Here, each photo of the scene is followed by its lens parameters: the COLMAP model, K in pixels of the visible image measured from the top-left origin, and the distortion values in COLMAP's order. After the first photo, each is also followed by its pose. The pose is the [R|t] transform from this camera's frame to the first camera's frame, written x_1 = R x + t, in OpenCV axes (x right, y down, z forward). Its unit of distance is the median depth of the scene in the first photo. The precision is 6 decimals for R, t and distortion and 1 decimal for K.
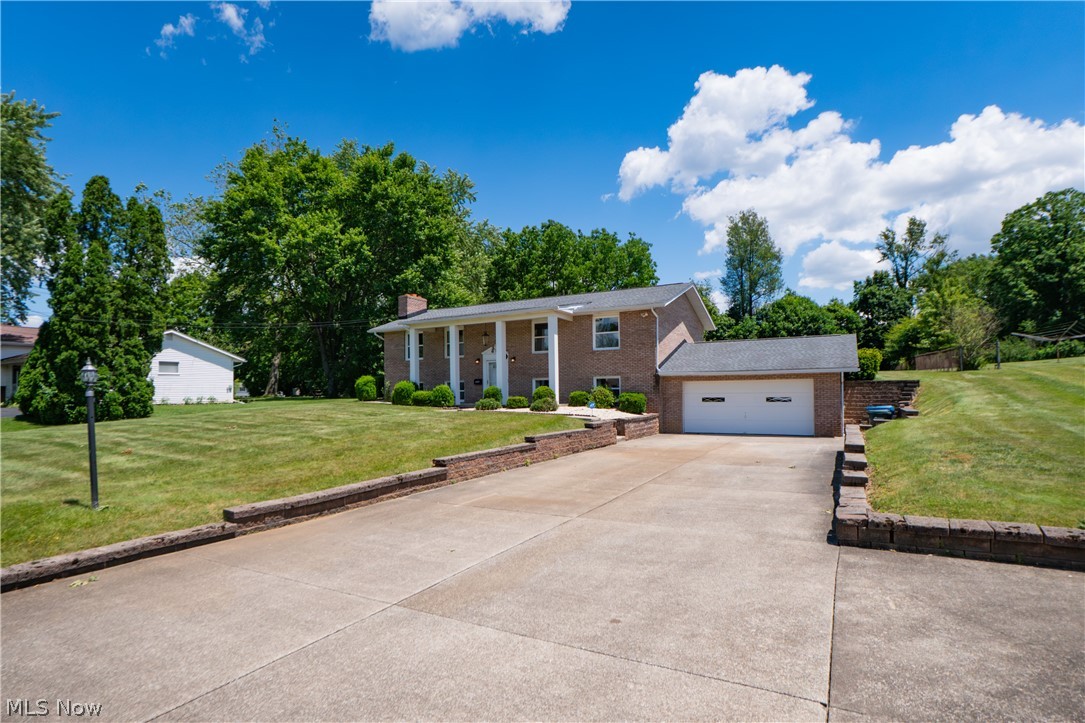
lens RADIAL K [[570.1, 0, 552.0], [0, 570.1, 384.9], [0, 0, 1]] dist [-0.023385, 0.009303]
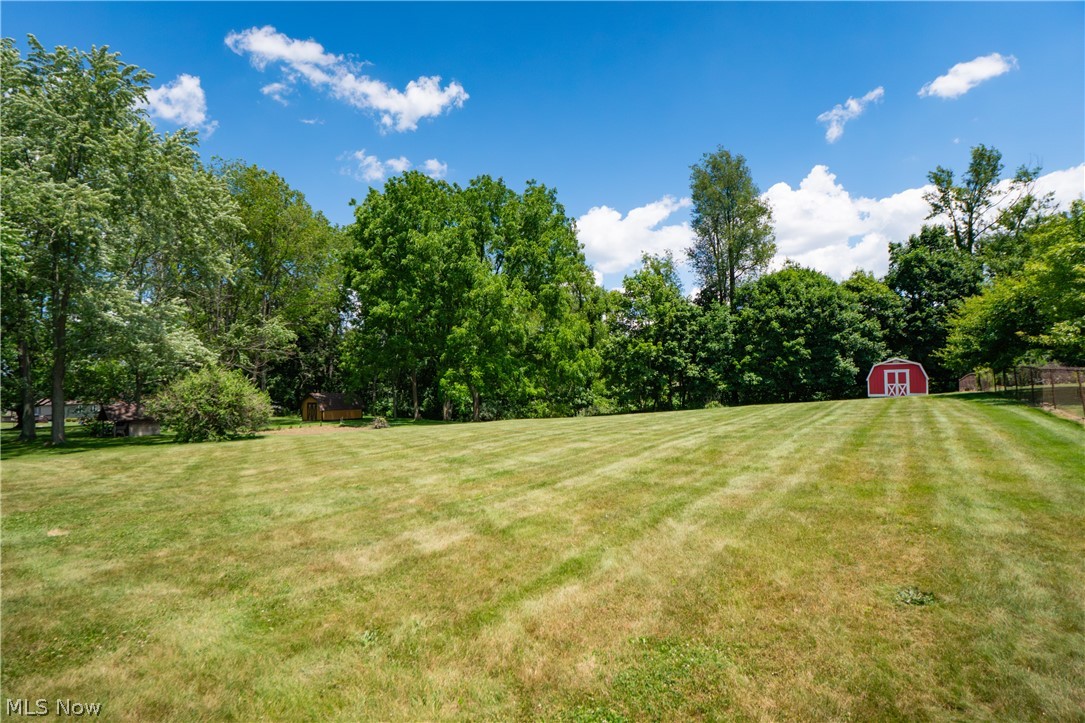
lens RADIAL K [[570.1, 0, 539.9], [0, 570.1, 378.7], [0, 0, 1]] dist [-0.023385, 0.009303]
pose [[0.996619, -0.021316, -0.079354, 0.178360], [0.019986, 0.999647, -0.017512, -0.022862], [0.079699, 0.015867, 0.996693, 0.317547]]
